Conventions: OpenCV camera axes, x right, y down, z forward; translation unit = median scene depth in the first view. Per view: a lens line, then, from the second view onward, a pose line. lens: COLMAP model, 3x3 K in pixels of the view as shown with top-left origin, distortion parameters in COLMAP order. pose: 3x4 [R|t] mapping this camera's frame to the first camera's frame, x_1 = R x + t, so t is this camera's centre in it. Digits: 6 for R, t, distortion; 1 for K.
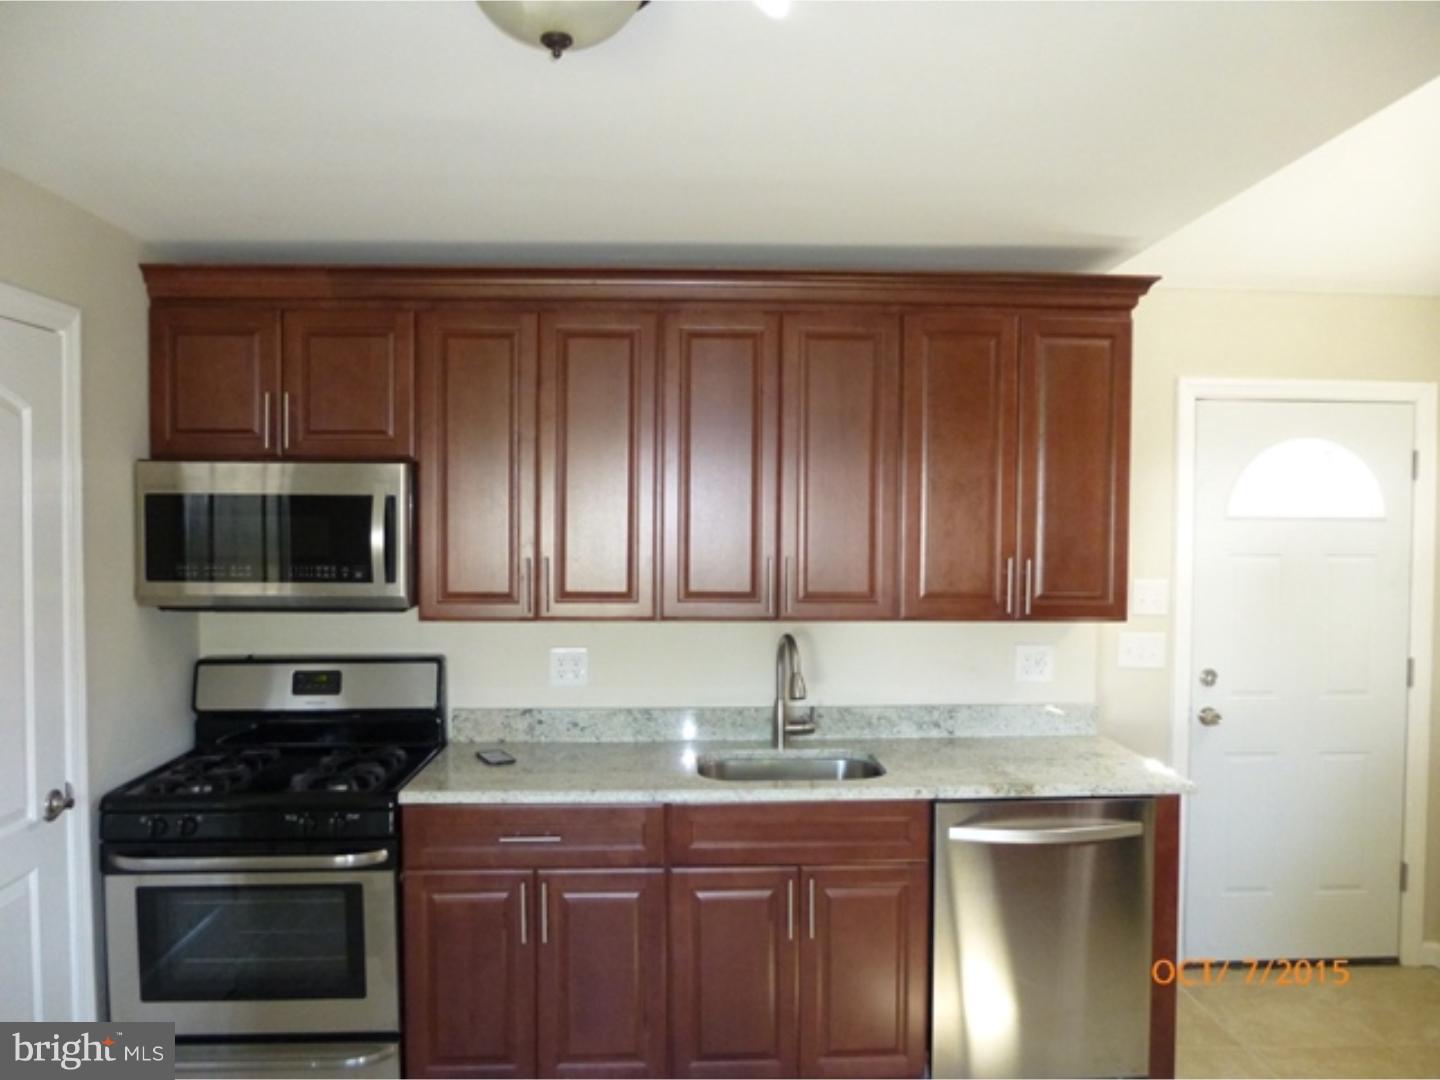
lens RADIAL K [[1122.2, 0, 759.5], [0, 1122.2, 537.9], [0, 0, 1]] dist [-0.085621, 0.190830]
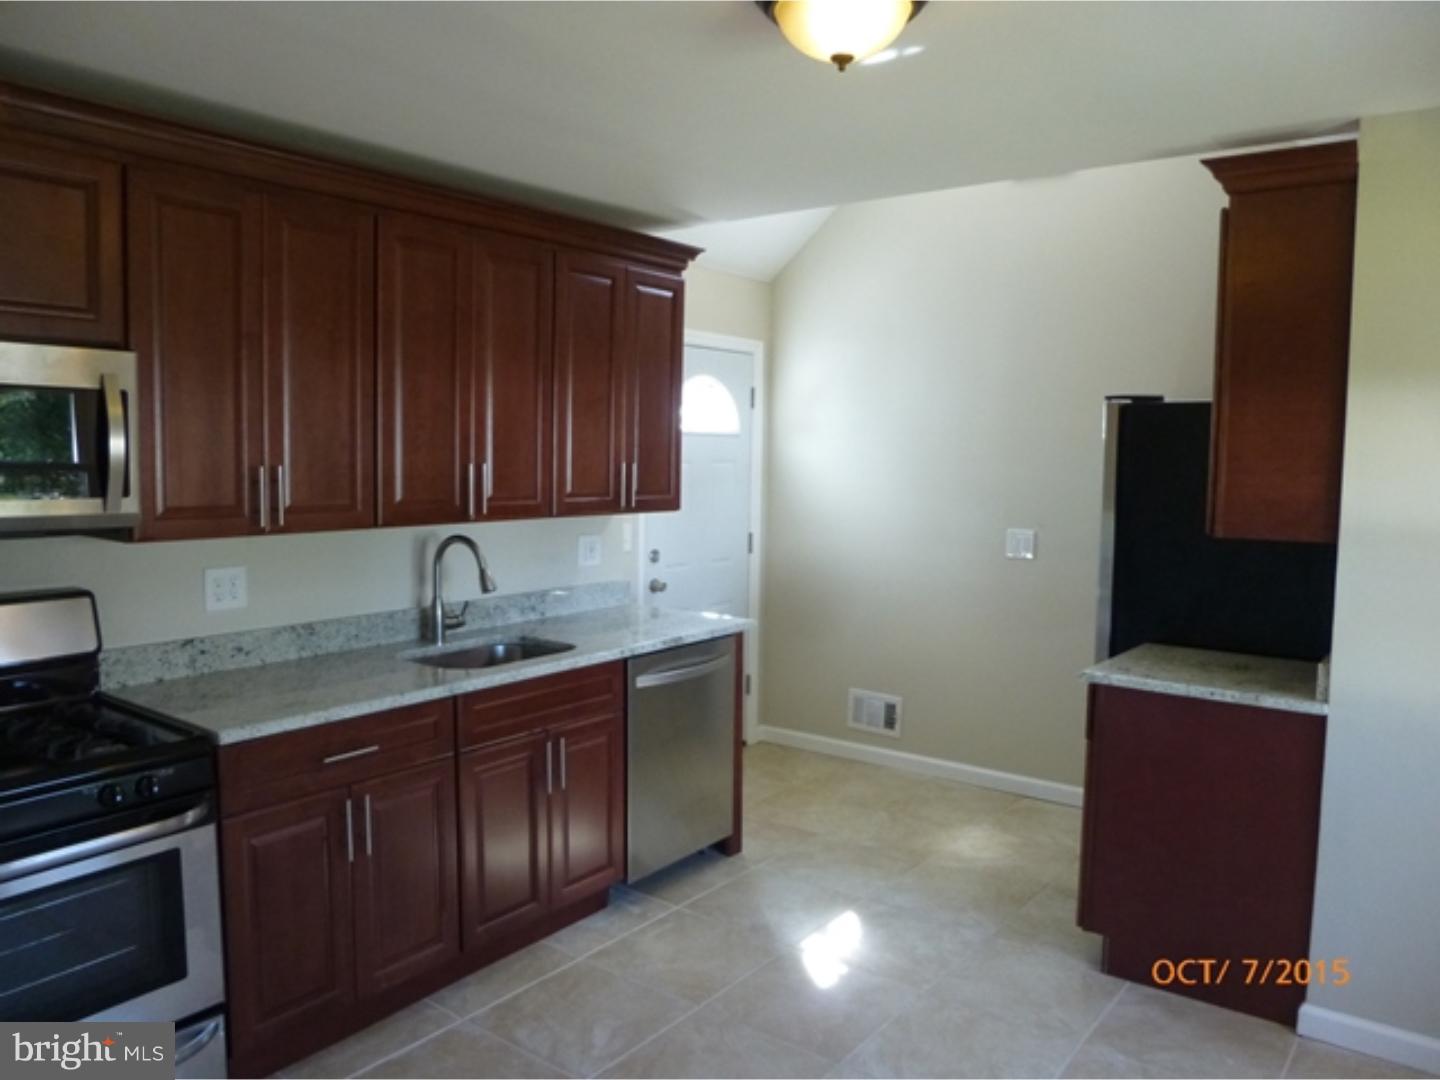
lens RADIAL K [[1109.6, 0, 720.0], [0, 1109.6, 540.0], [0, 0, 1]] dist [0.099599, 0.001471]
pose [[0.656973, -0.060726, 0.751465, -0.600150], [0.002860, 0.996944, 0.078063, 0.005704], [-0.753909, -0.049137, 0.655139, 0.097489]]
